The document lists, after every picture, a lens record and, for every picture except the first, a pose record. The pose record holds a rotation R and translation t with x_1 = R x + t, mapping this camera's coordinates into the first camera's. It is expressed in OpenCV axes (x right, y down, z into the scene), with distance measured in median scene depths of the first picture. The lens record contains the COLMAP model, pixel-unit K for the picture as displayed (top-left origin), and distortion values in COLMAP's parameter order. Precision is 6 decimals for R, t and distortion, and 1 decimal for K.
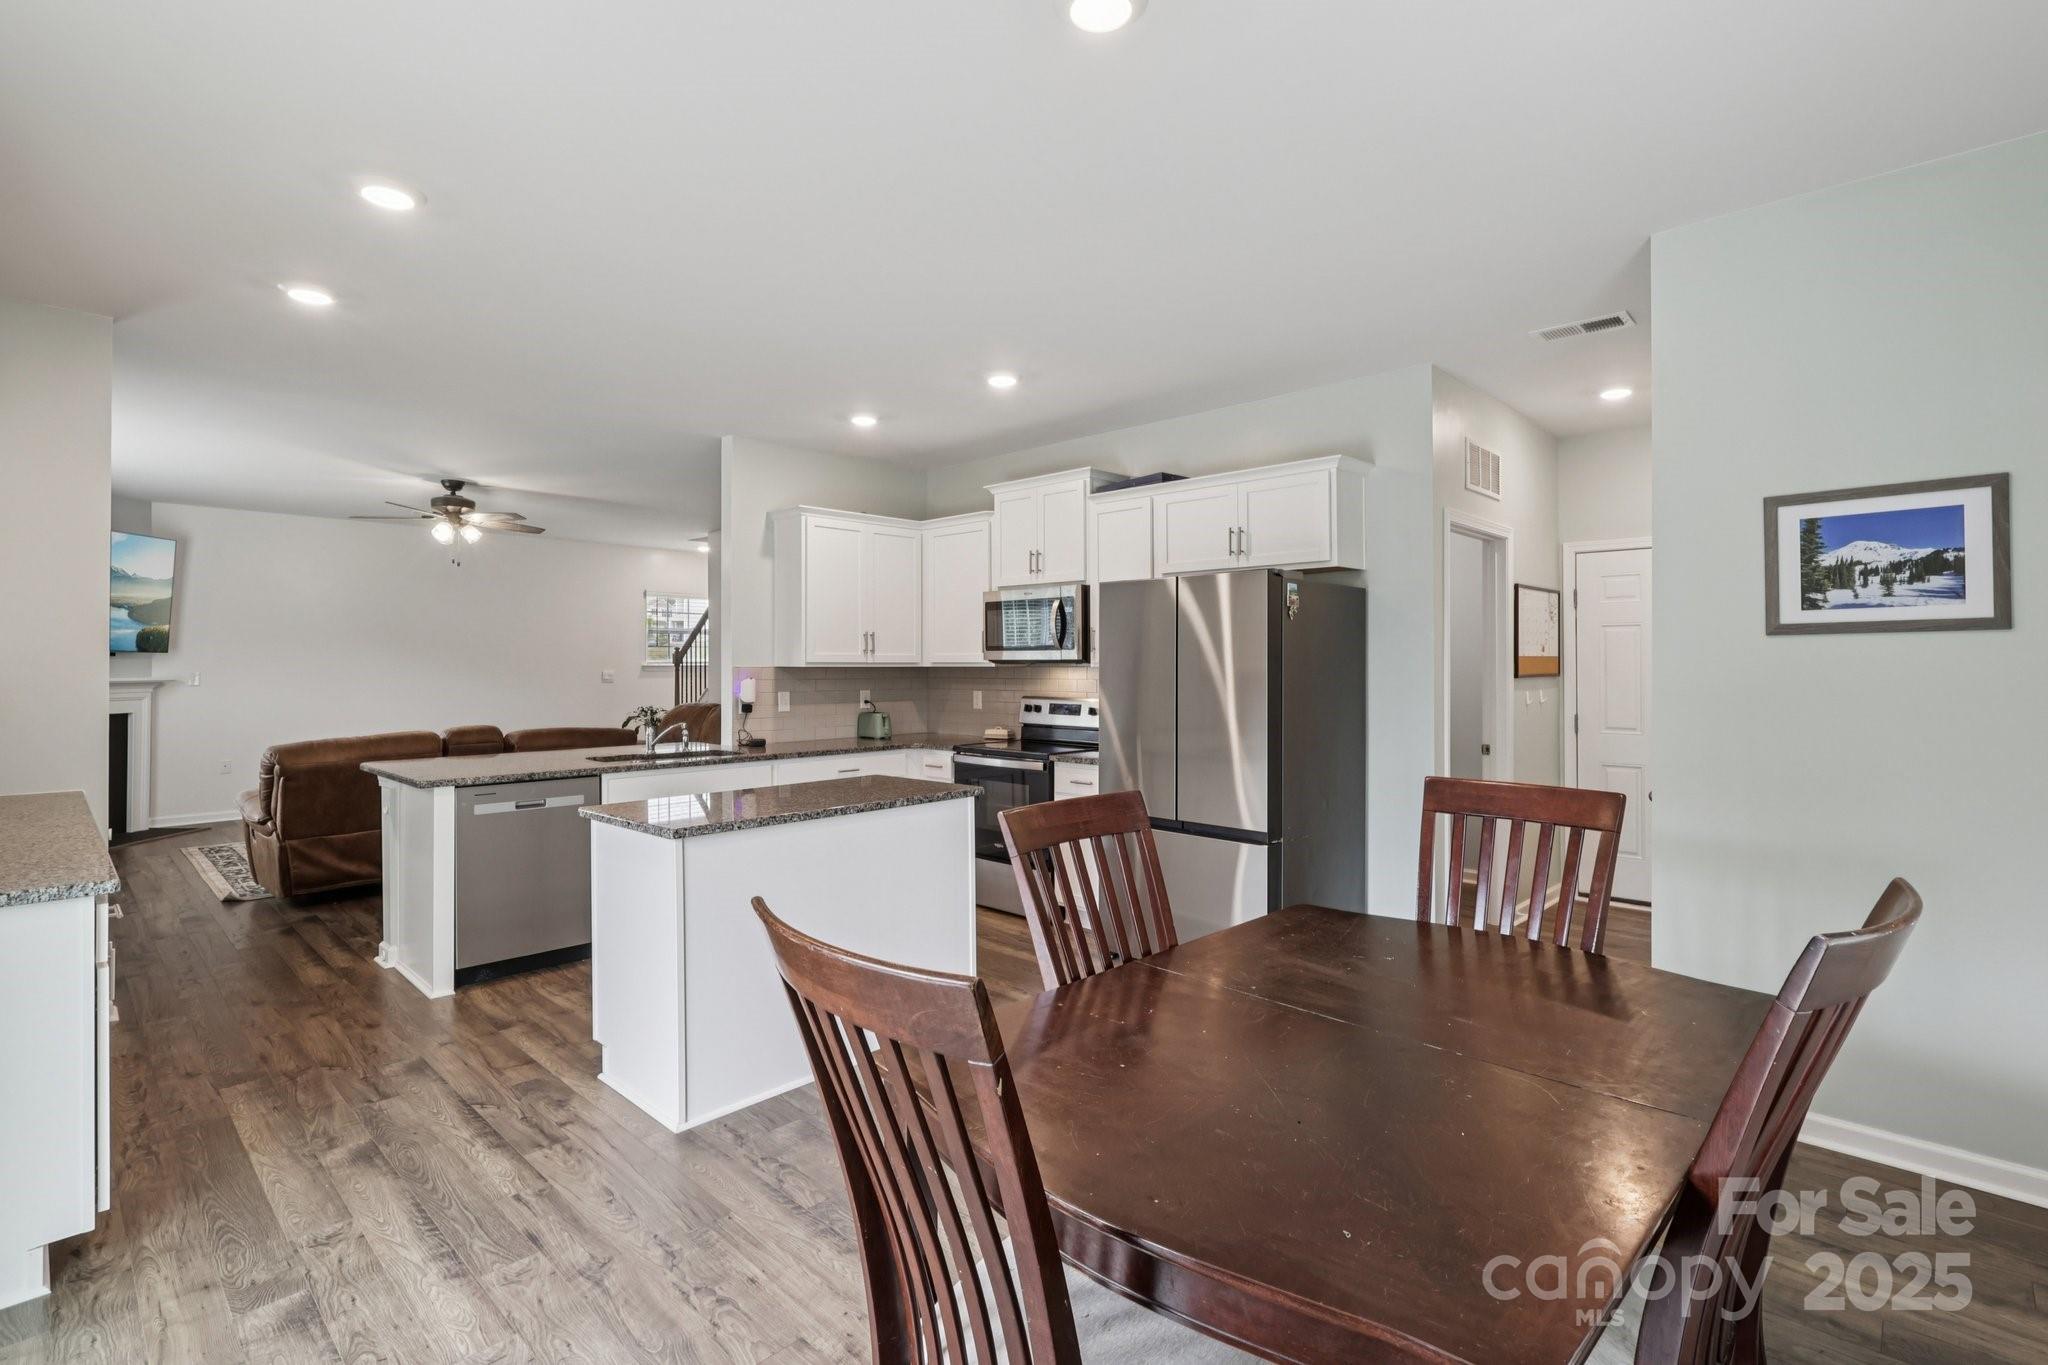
lens RADIAL K [[955.7, 0, 1024.1], [0, 955.7, 659.5], [0, 0, 1]] dist [0.001608, 0.000176]
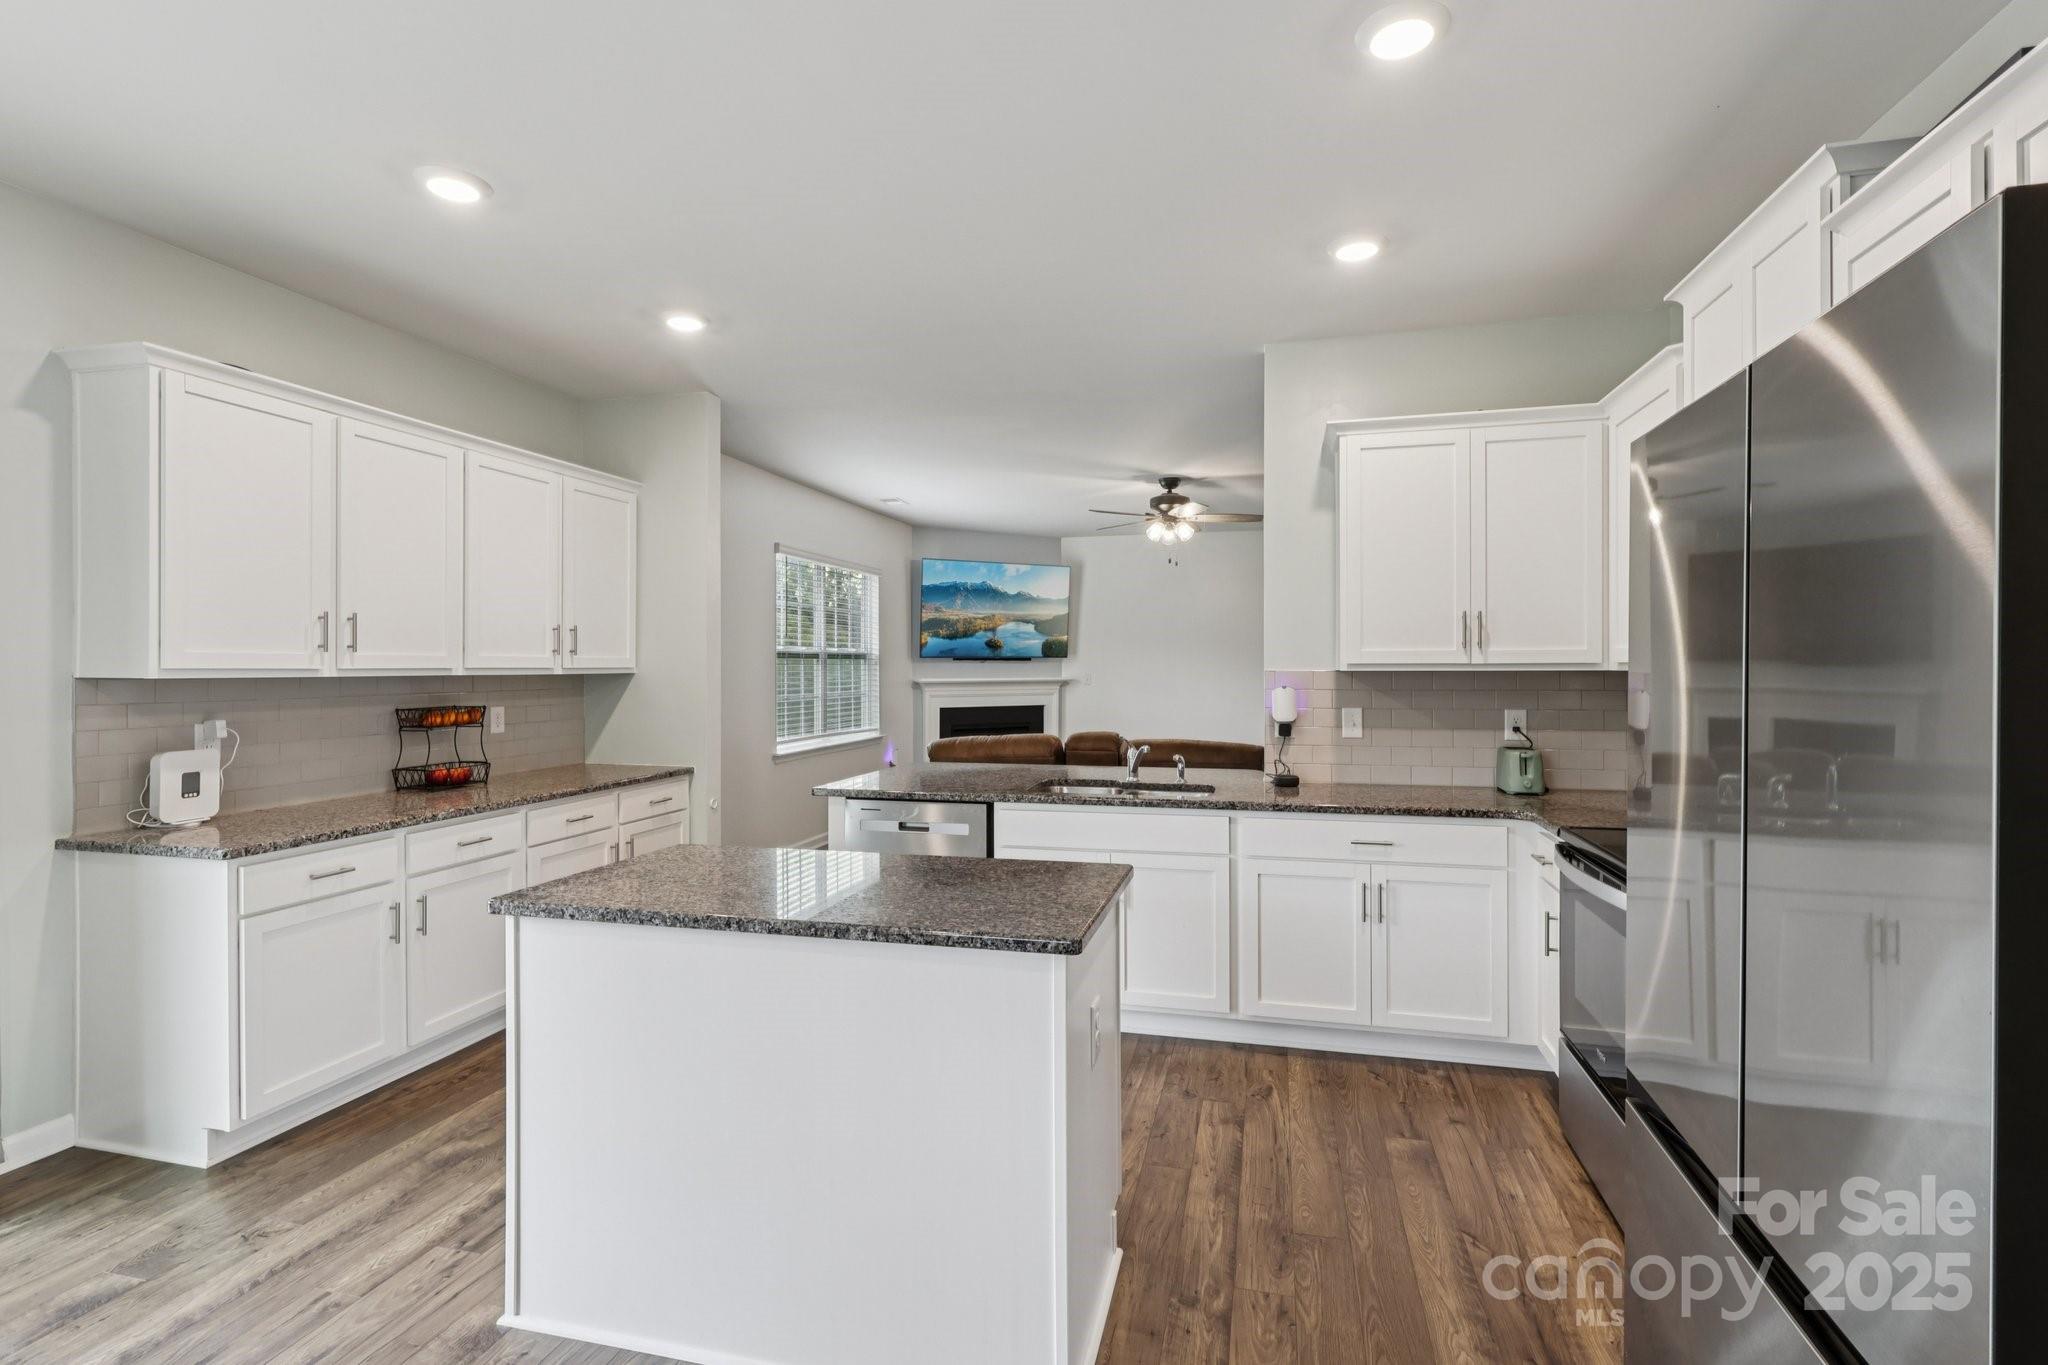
lens RADIAL K [[948.7, 0, 1028.7], [0, 948.7, 674.7], [0, 0, 1]] dist [-0.001841, -0.000106]
pose [[0.490442, 0.005605, -0.871456, 0.236316], [0.006256, 0.999931, 0.009952, 0.003196], [0.871452, -0.010333, 0.490373, 0.534710]]
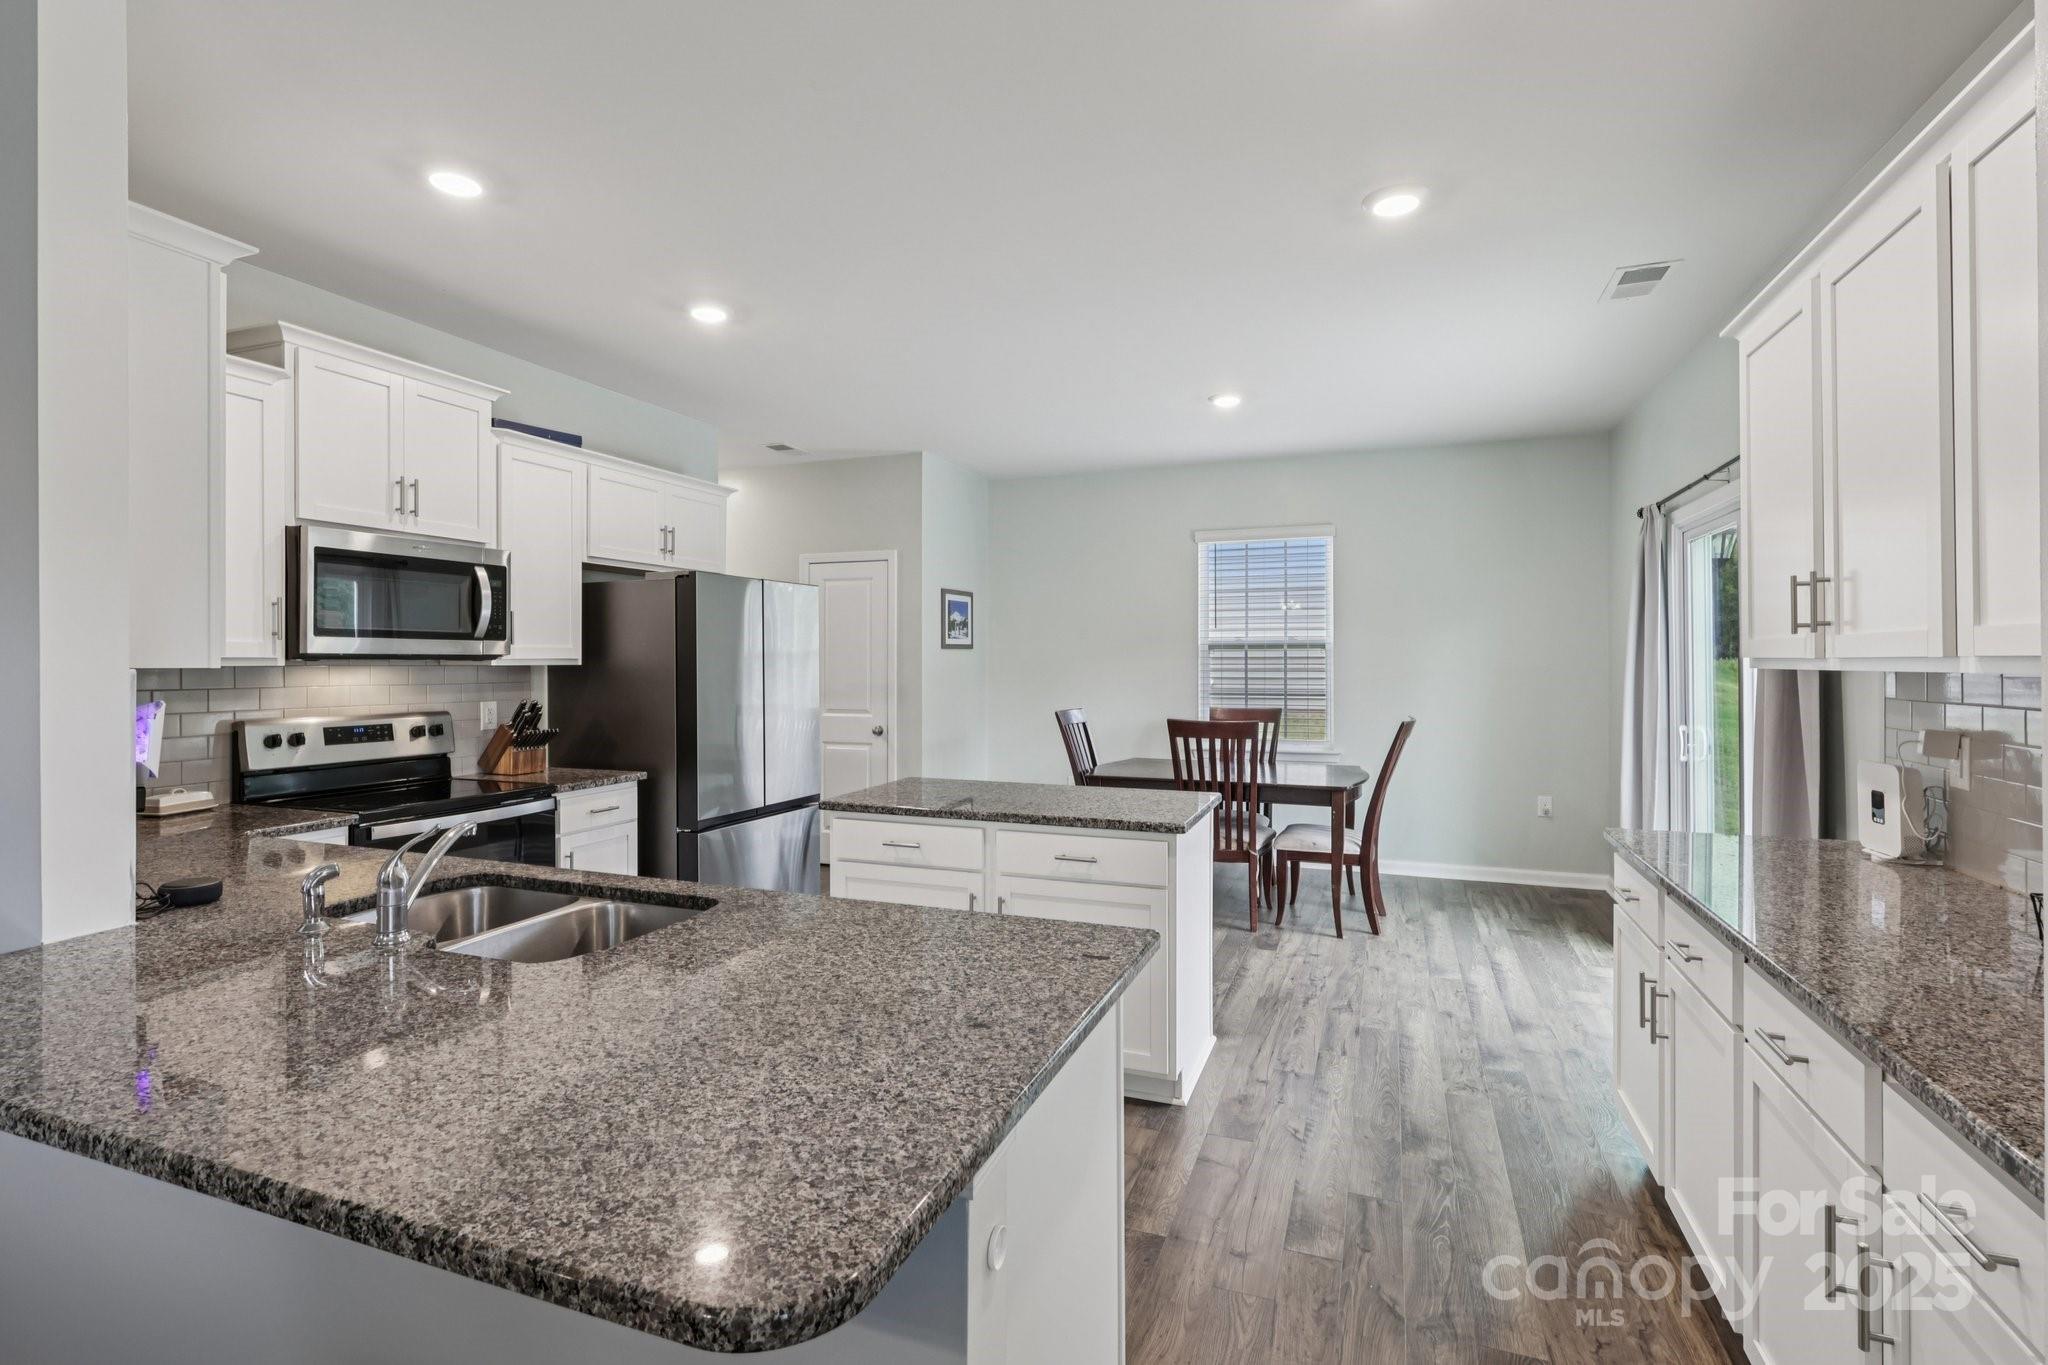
lens RADIAL K [[948.7, 0, 1028.7], [0, 948.7, 674.7], [0, 0, 1]] dist [-0.001841, -0.000106]
pose [[-0.390130, -0.011336, 0.920690, -0.742934], [-0.002116, 0.999933, 0.011415, 0.005875], [-0.920757, 0.002505, -0.390128, 0.906363]]
